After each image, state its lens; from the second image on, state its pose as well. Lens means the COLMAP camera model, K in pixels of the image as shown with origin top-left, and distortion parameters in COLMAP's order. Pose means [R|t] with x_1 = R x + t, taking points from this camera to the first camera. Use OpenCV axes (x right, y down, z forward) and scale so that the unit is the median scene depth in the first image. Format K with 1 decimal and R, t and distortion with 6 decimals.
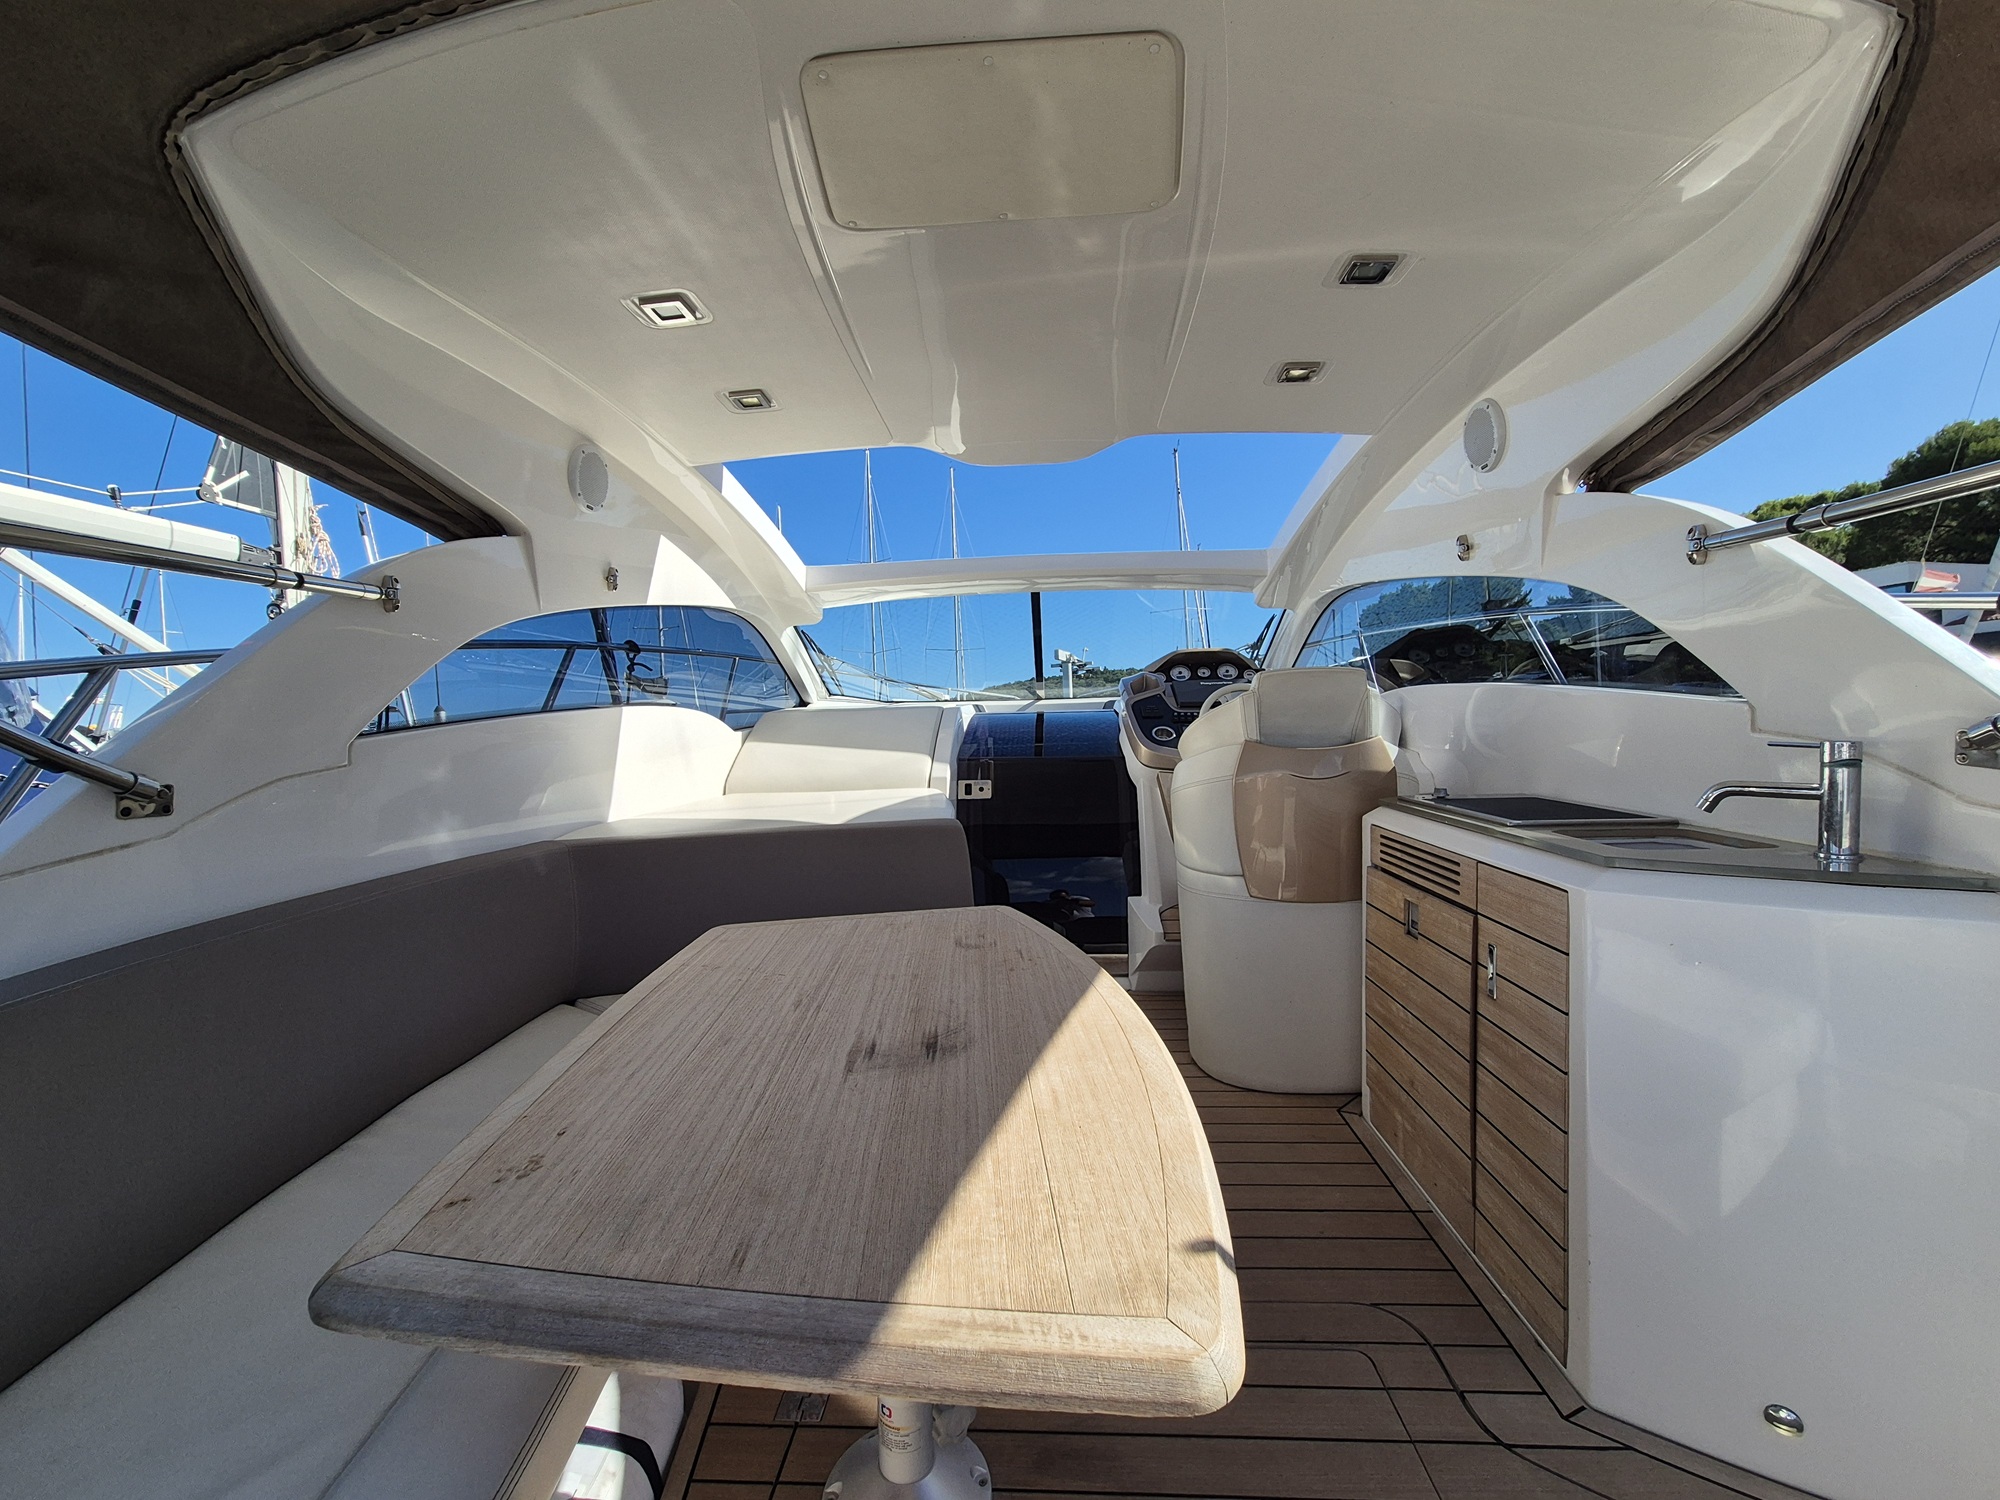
lens RADIAL K [[807.2, 0, 1000.0], [0, 807.2, 750.0], [0, 0, 1]] dist [-0.000428, -0.000034]
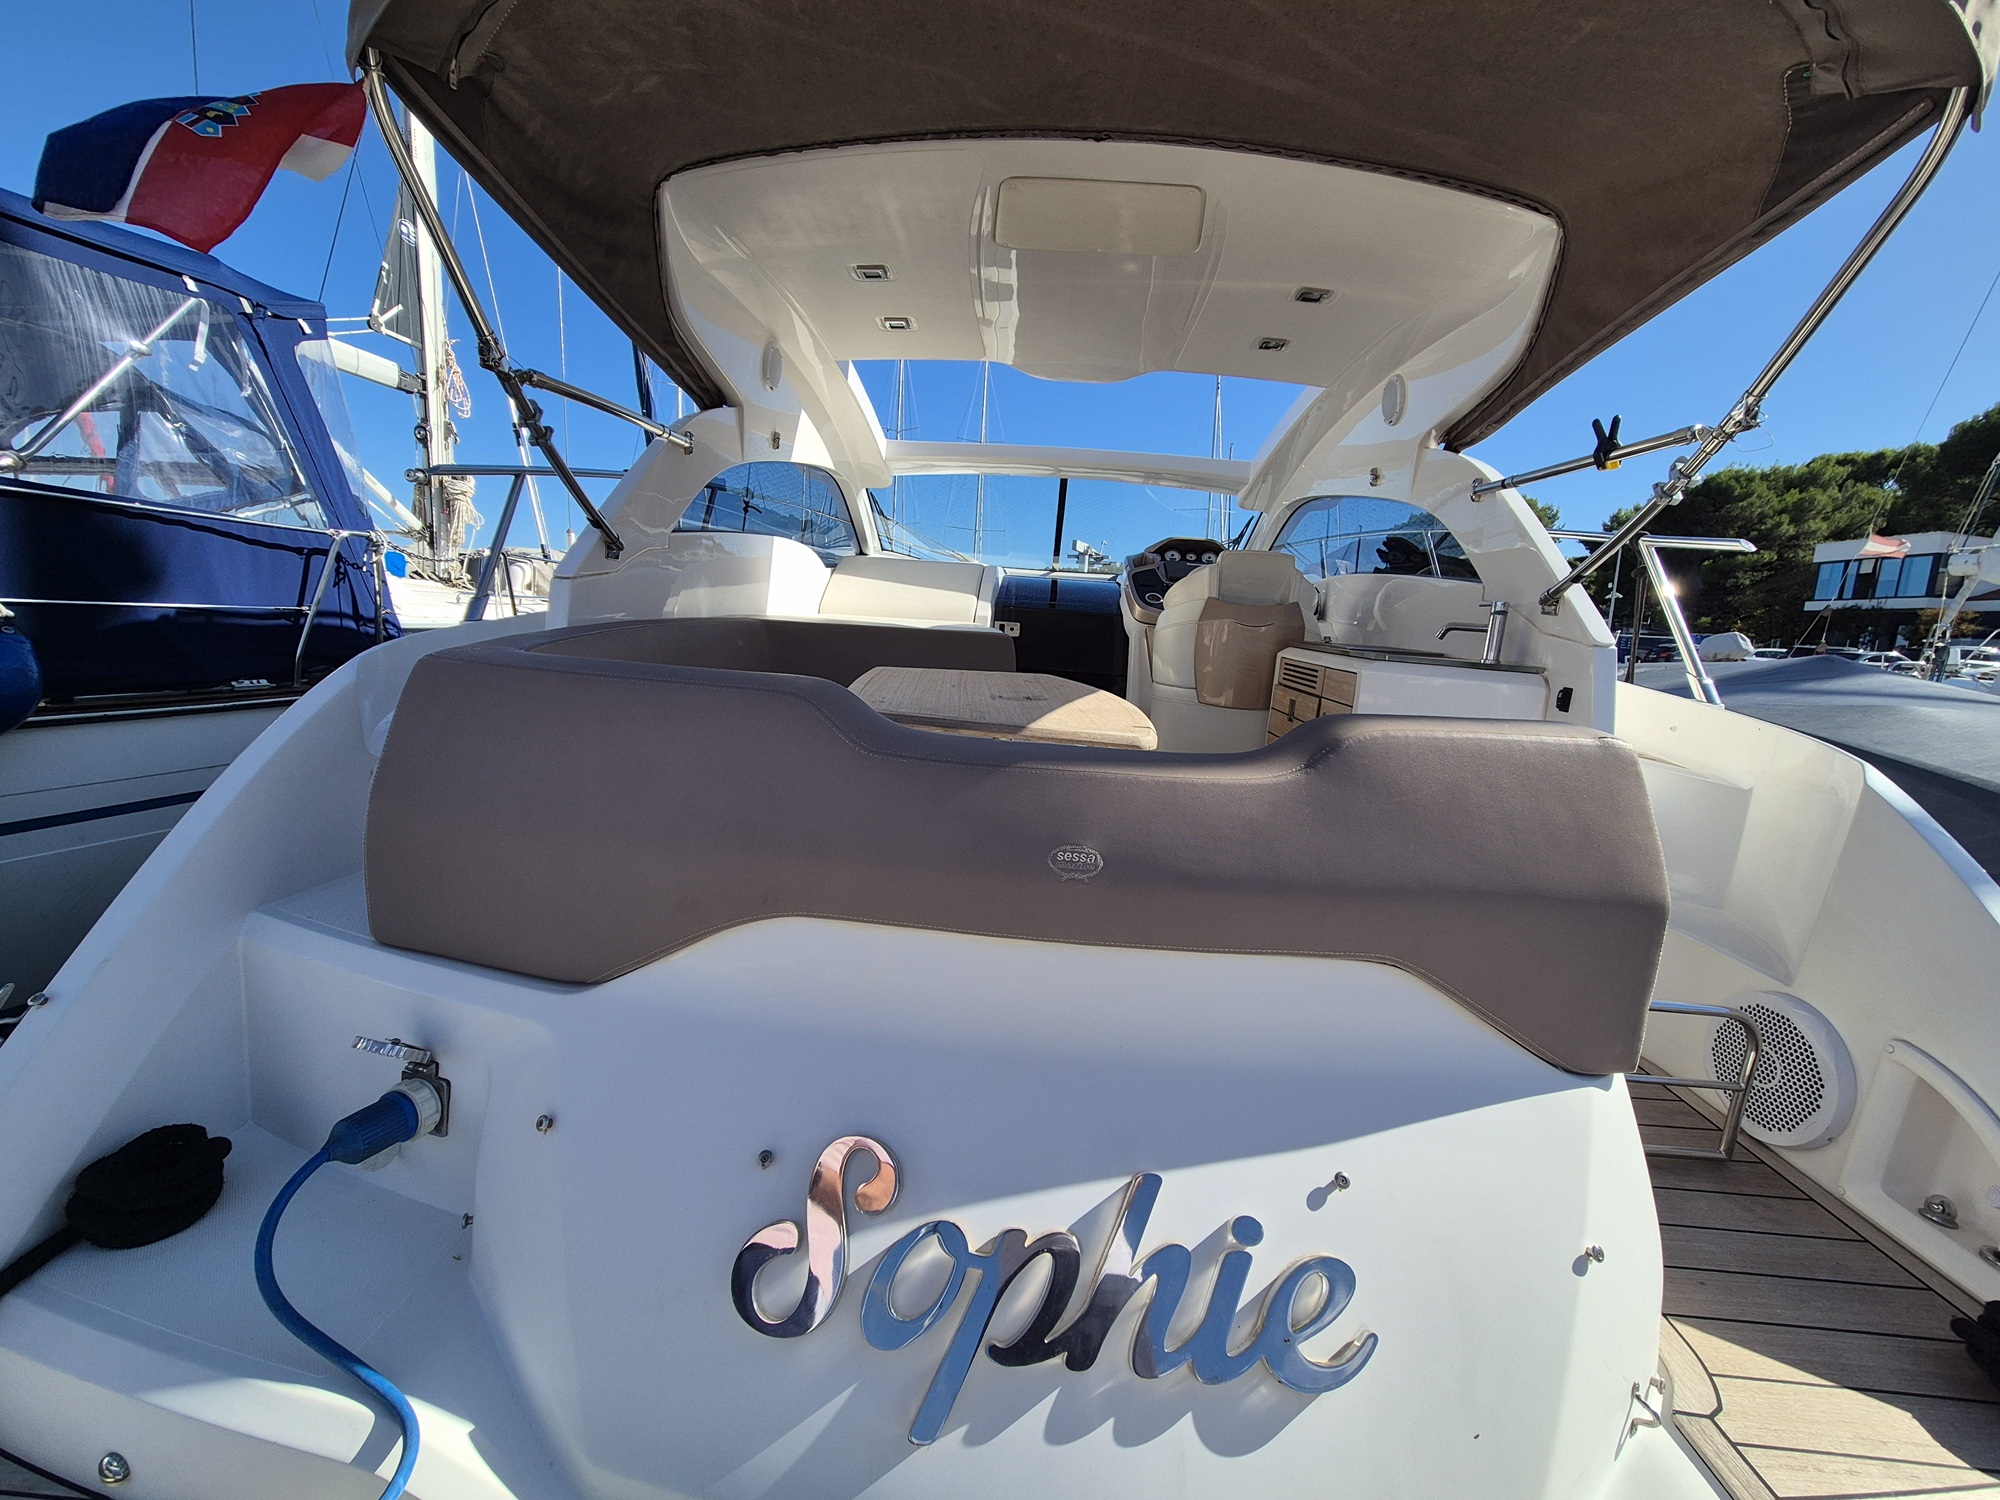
lens RADIAL K [[814.7, 0, 1000.0], [0, 814.7, 750.0], [0, 0, 1]] dist [0.000950, -0.000120]
pose [[0.995733, 0.088006, 0.027765, -0.084191], [-0.090957, 0.986761, 0.134277, 0.090161], [-0.015580, -0.136230, 0.990555, -0.465222]]
